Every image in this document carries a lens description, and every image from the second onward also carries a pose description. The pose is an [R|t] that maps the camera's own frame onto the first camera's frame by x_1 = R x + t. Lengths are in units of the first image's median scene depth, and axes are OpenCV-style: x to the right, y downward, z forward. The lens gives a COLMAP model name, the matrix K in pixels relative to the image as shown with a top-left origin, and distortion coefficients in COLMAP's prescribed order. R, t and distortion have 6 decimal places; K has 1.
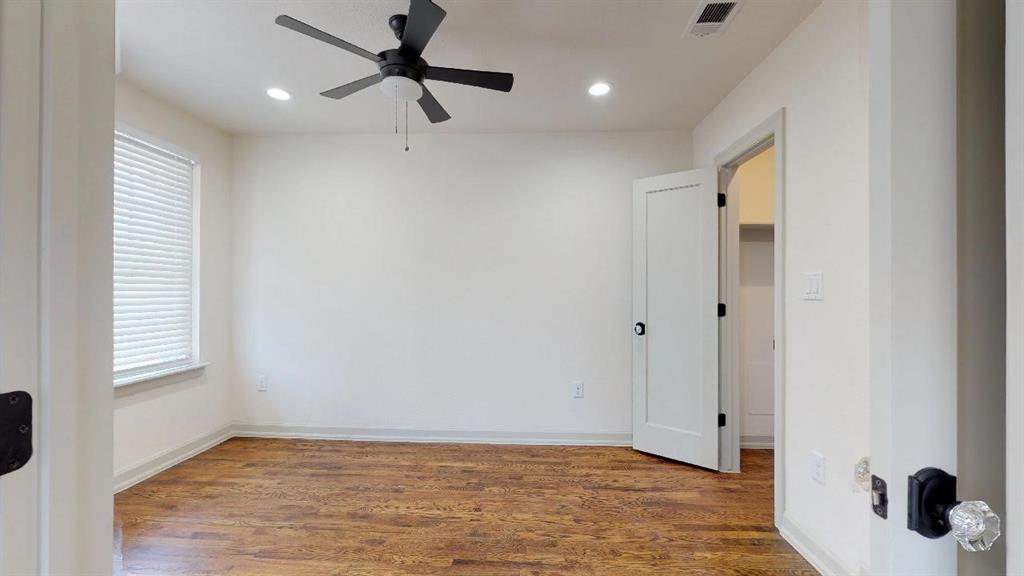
lens RADIAL K [[402.6, 0, 512.0], [0, 402.6, 288.0], [0, 0, 1]] dist [0.001265, 0.000098]
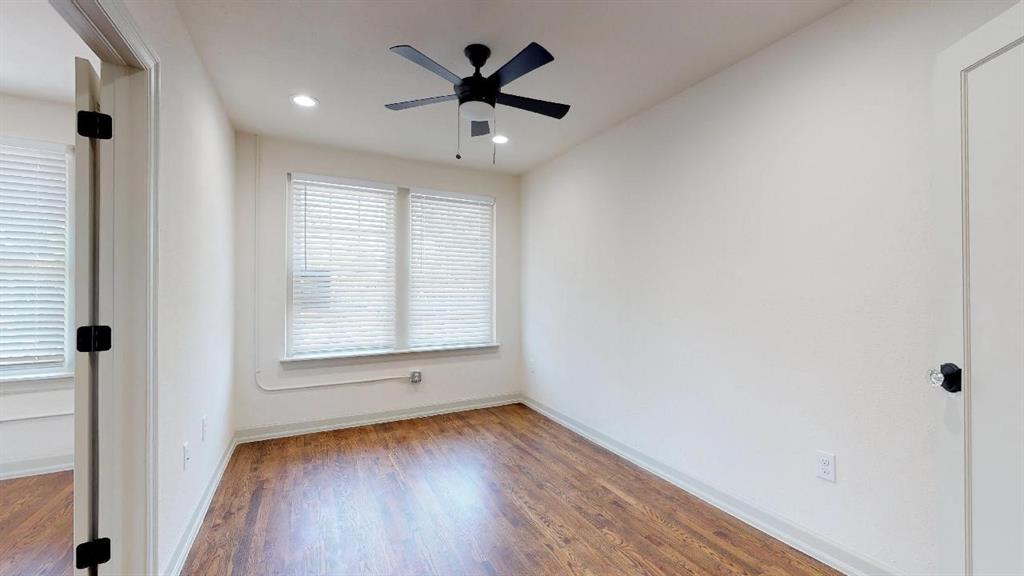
lens RADIAL K [[402.6, 0, 512.0], [0, 402.6, 288.0], [0, 0, 1]] dist [0.001265, 0.000098]
pose [[0.491173, -0.005746, -0.871043, 0.500217], [0.002175, 0.999983, -0.005370, 0.001635], [0.871059, 0.000743, 0.491177, 0.369128]]
